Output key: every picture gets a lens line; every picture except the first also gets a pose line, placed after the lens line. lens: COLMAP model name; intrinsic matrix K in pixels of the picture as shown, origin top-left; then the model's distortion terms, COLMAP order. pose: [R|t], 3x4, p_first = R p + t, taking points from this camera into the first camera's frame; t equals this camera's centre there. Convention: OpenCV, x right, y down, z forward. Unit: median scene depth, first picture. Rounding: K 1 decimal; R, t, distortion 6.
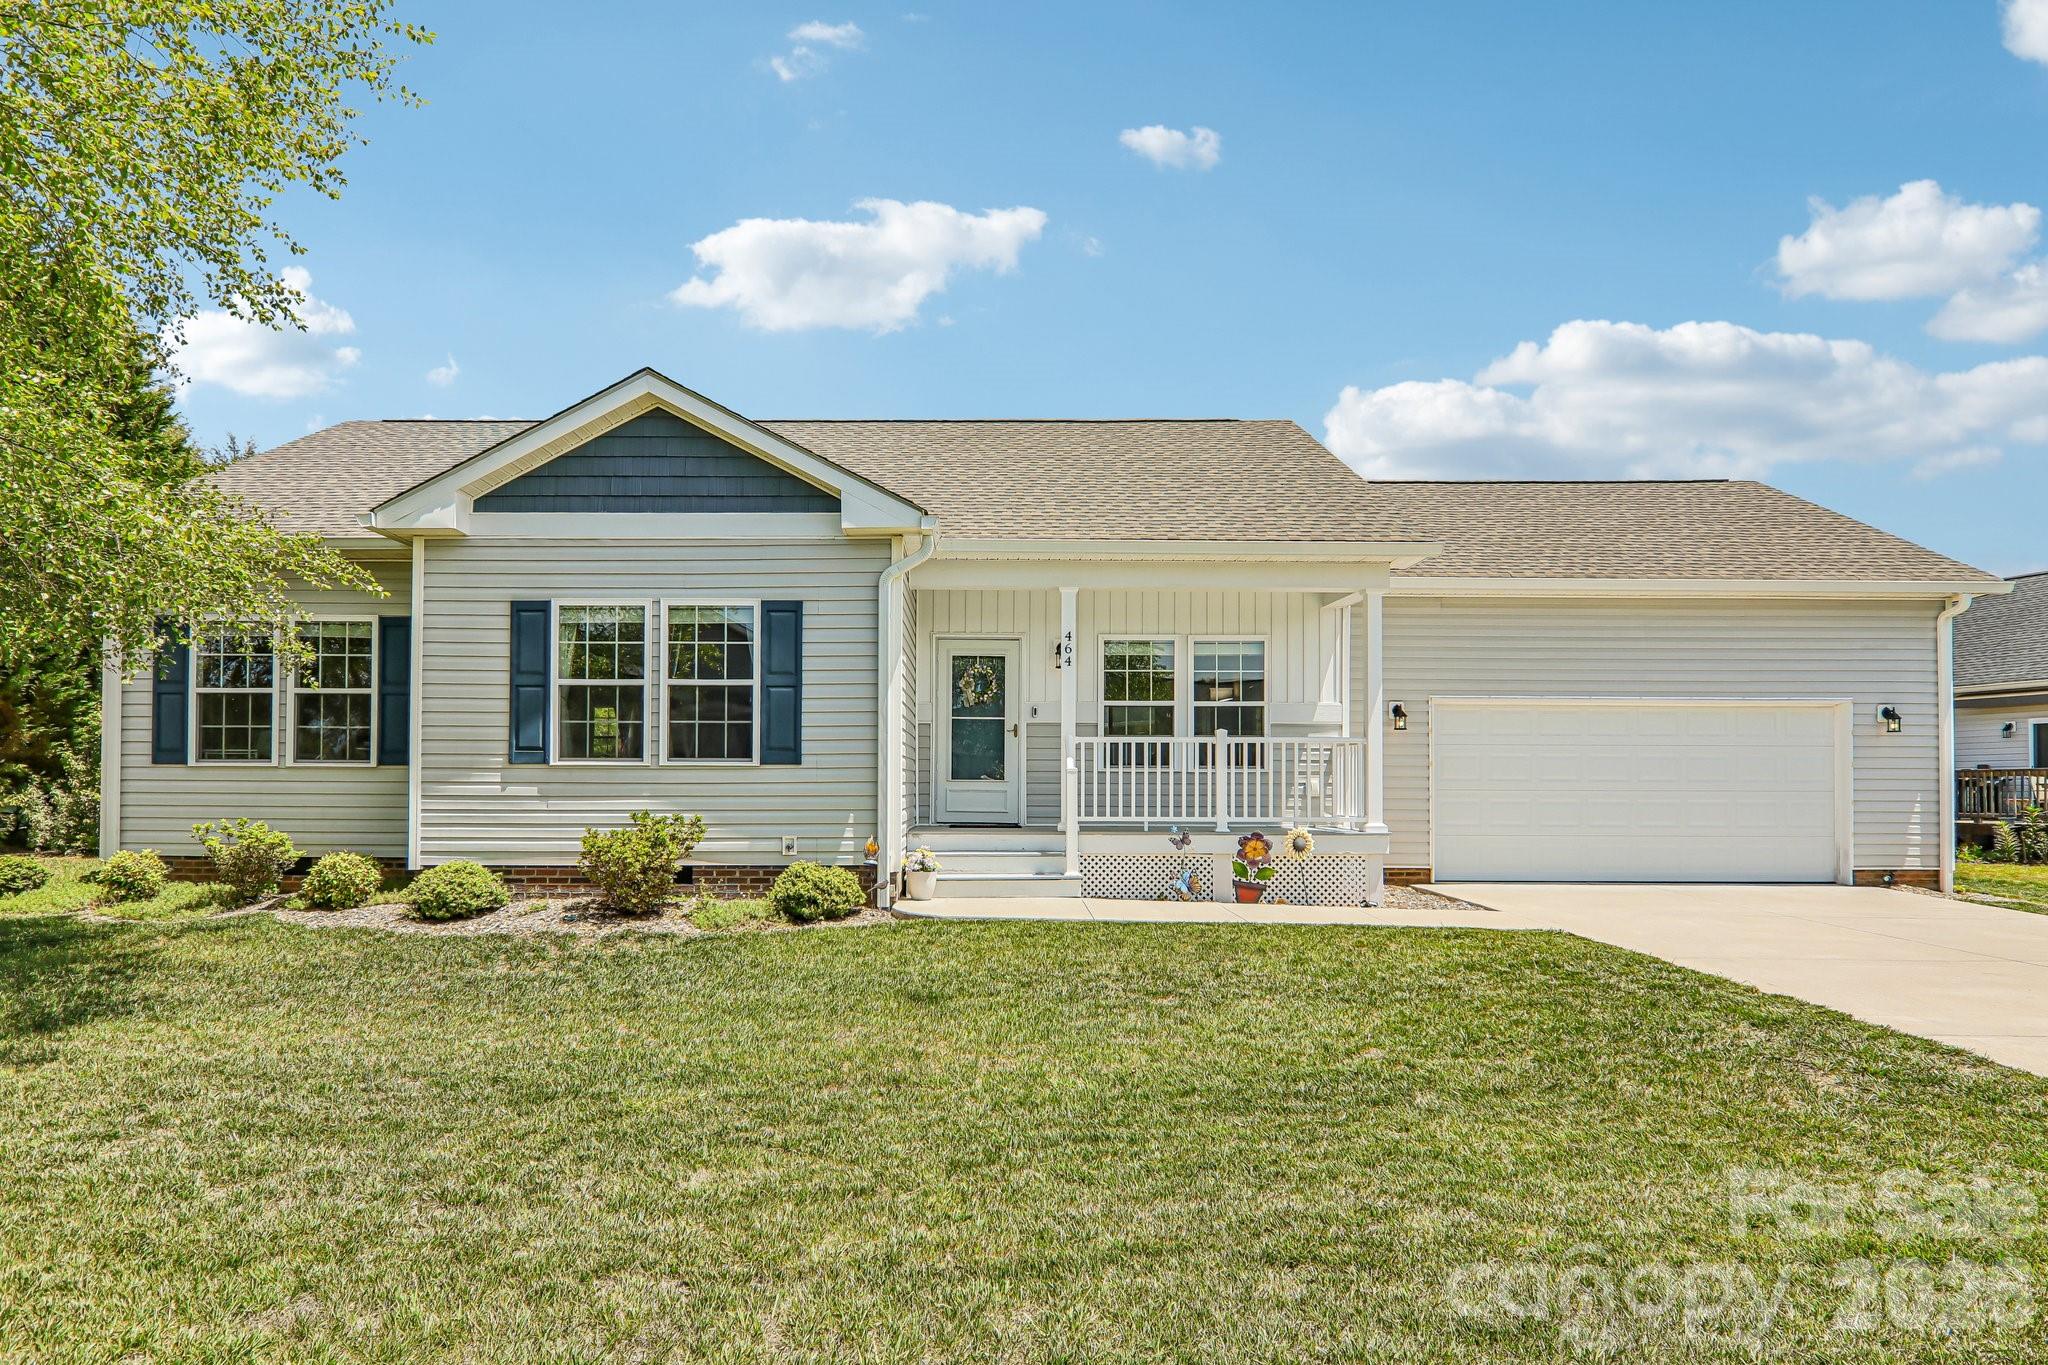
lens RADIAL K [[1174.3, 0, 1028.9], [0, 1174.3, 693.6], [0, 0, 1]] dist [0.007751, -0.019593]
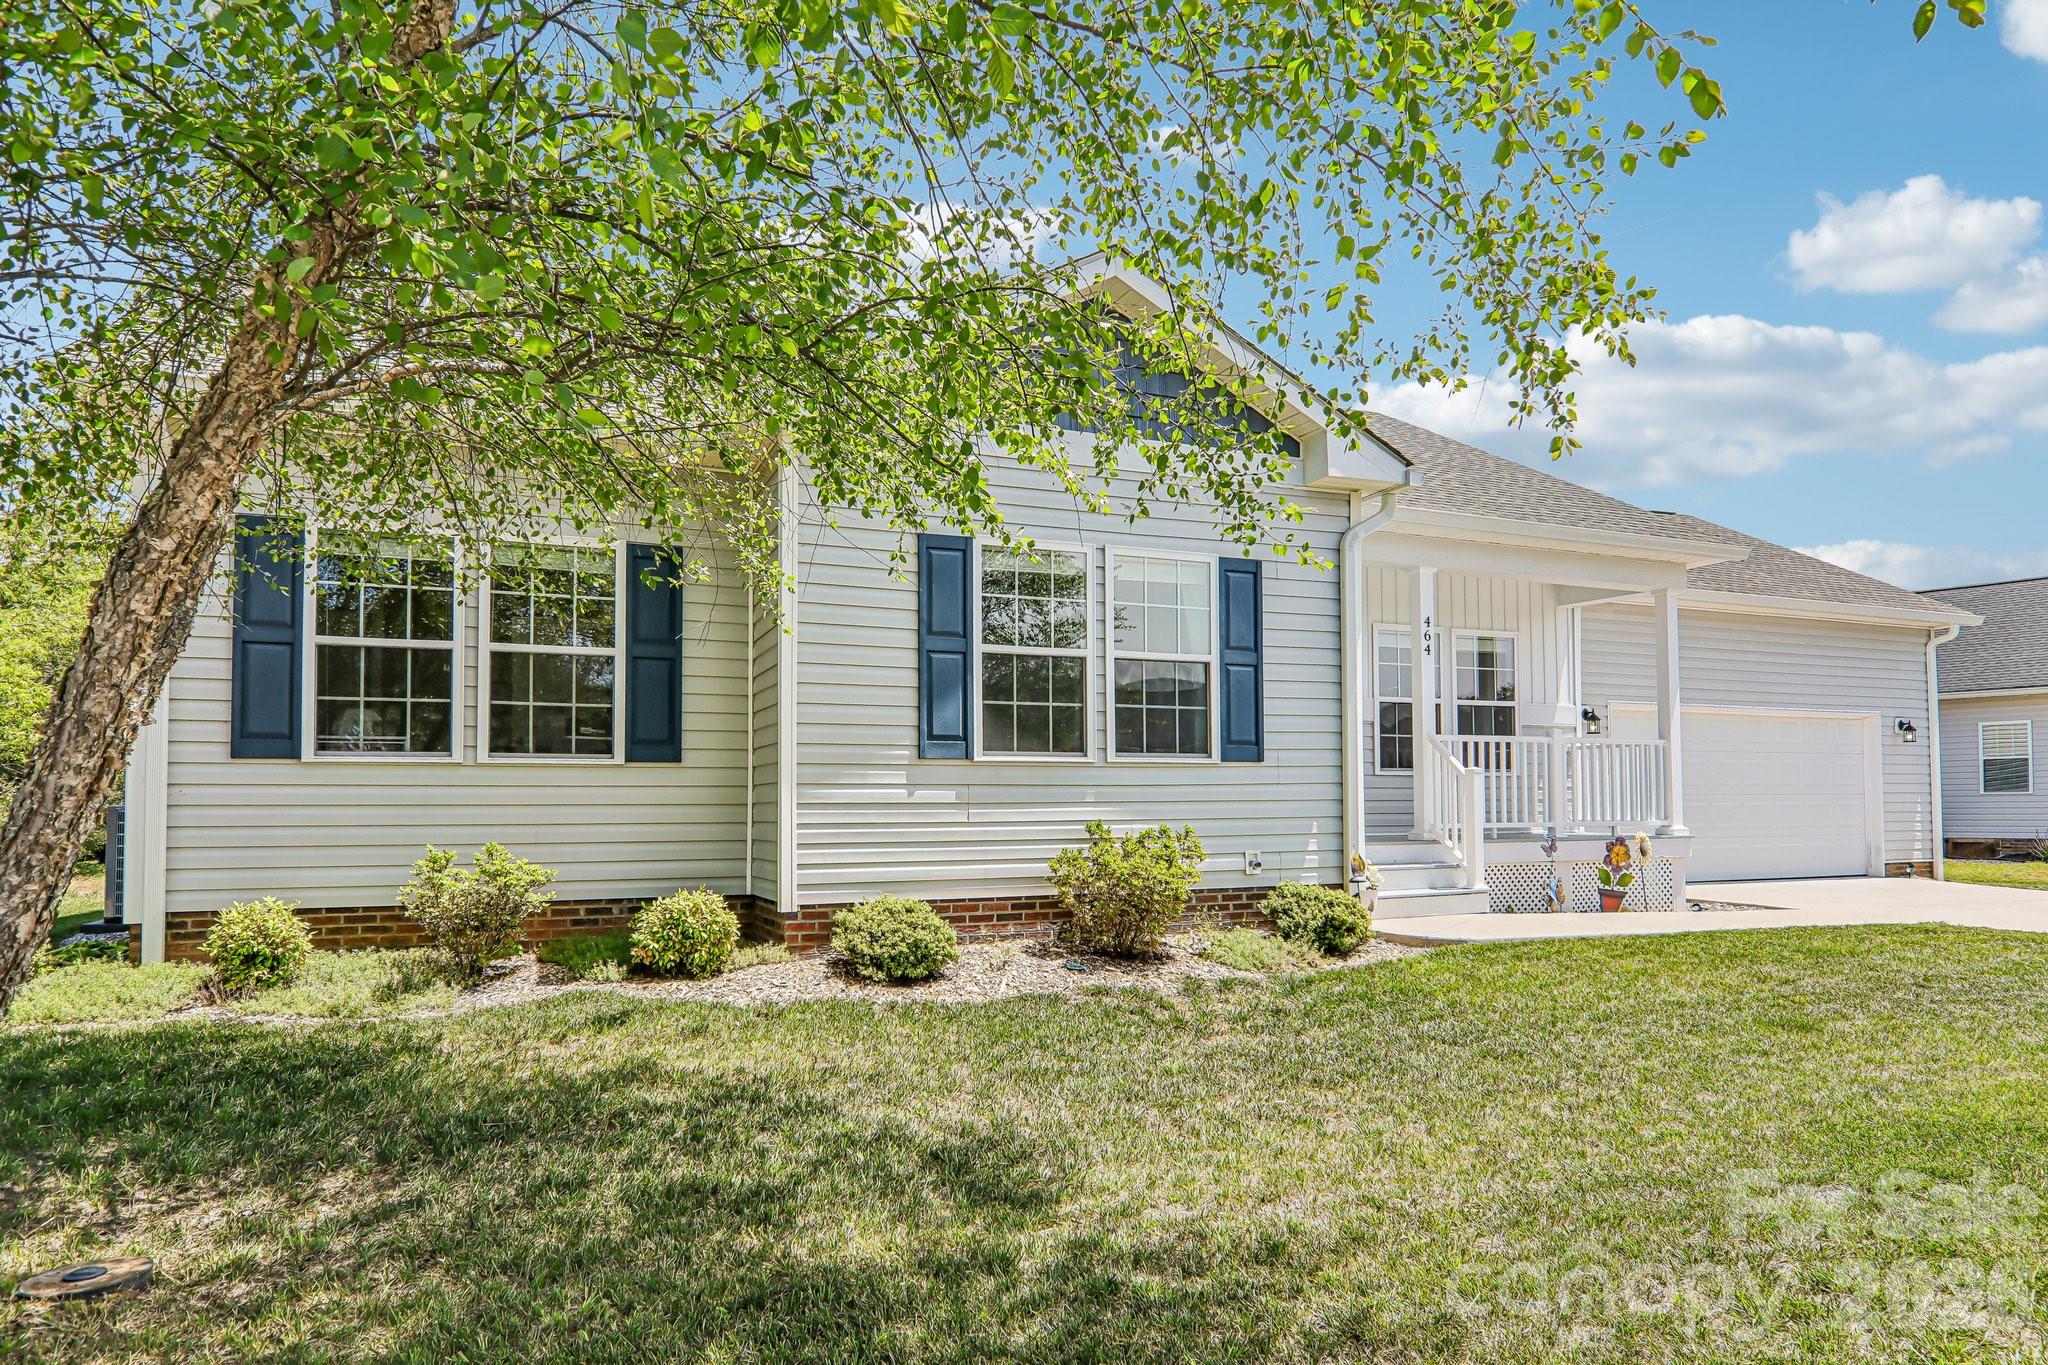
lens RADIAL K [[1242.7, 0, 899.4], [0, 1242.7, 687.1], [0, 0, 1]] dist [0.003823, -0.000862]
pose [[0.920597, 0.029446, 0.389402, -0.731481], [-0.022275, 0.999489, -0.022919, 0.032757], [-0.389878, 0.012425, 0.920783, 0.296046]]
